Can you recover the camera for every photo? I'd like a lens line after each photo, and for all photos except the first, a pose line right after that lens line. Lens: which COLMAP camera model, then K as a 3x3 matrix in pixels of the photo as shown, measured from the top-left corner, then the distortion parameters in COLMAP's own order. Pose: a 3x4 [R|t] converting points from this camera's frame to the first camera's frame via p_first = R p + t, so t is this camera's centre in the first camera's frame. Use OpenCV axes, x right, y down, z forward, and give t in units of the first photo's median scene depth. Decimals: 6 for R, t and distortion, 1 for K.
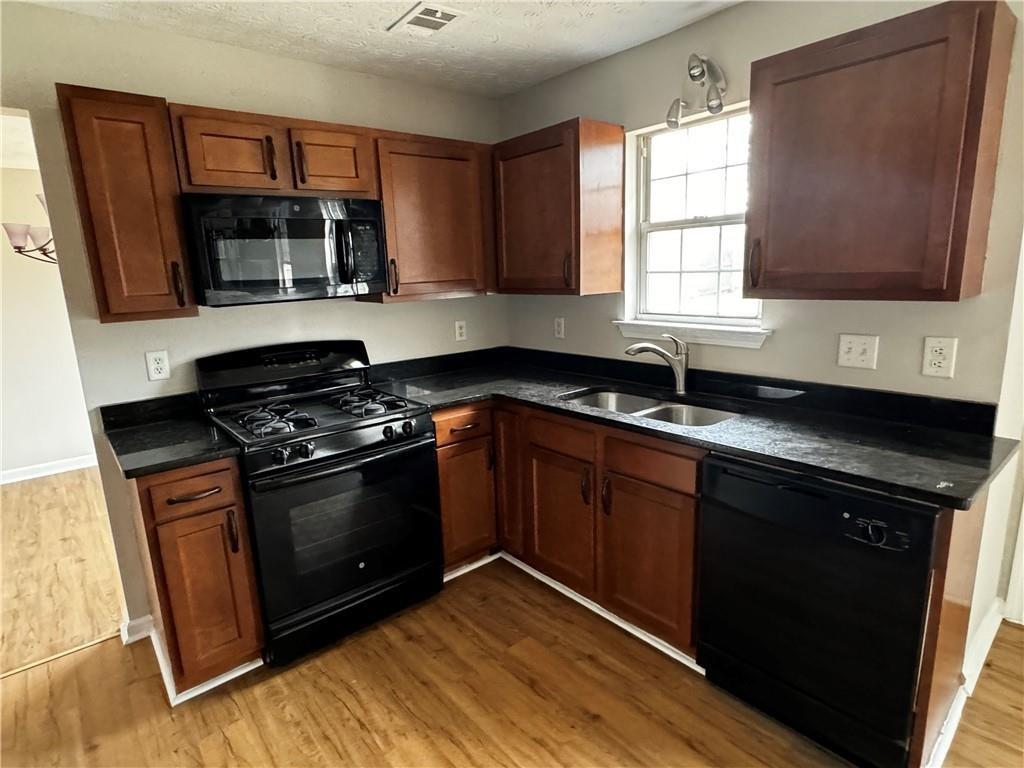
lens RADIAL K [[551.7, 0, 510.9], [0, 551.7, 381.6], [0, 0, 1]] dist [0.000537, -0.000376]
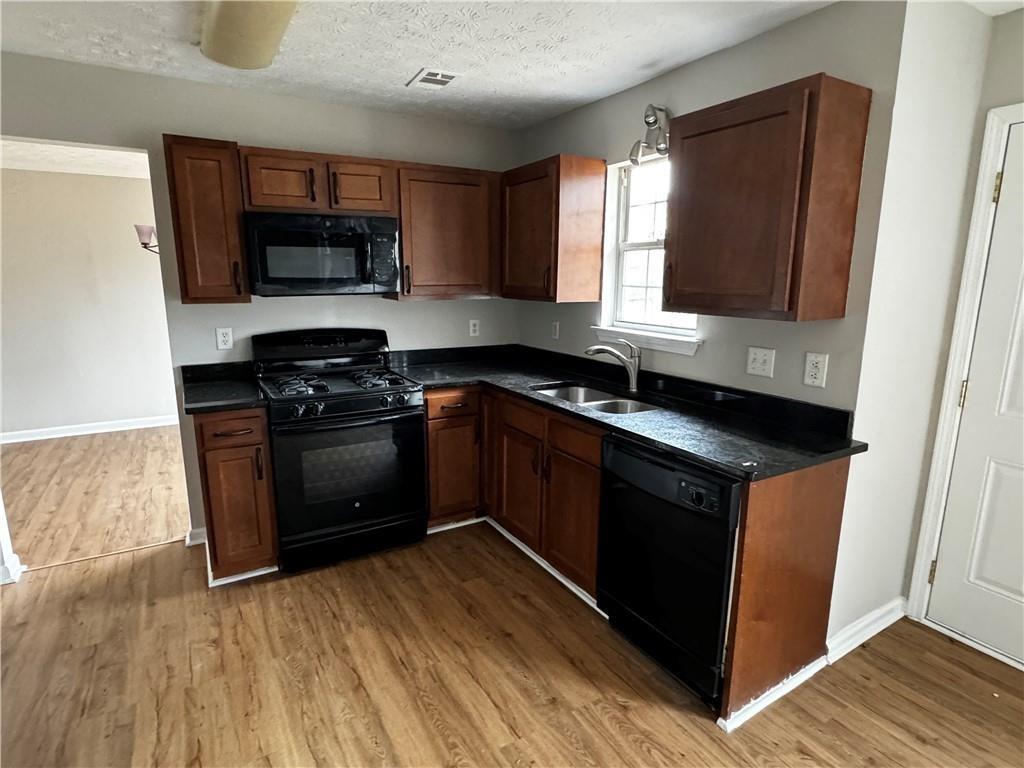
lens RADIAL K [[551.7, 0, 515.5], [0, 551.7, 384.1], [0, 0, 1]] dist [0.000537, -0.000376]
pose [[0.985877, 0.074021, -0.150224, 0.273337], [-0.074532, 0.997216, 0.002234, 0.026368], [0.149971, 0.008995, 0.988649, -0.217358]]
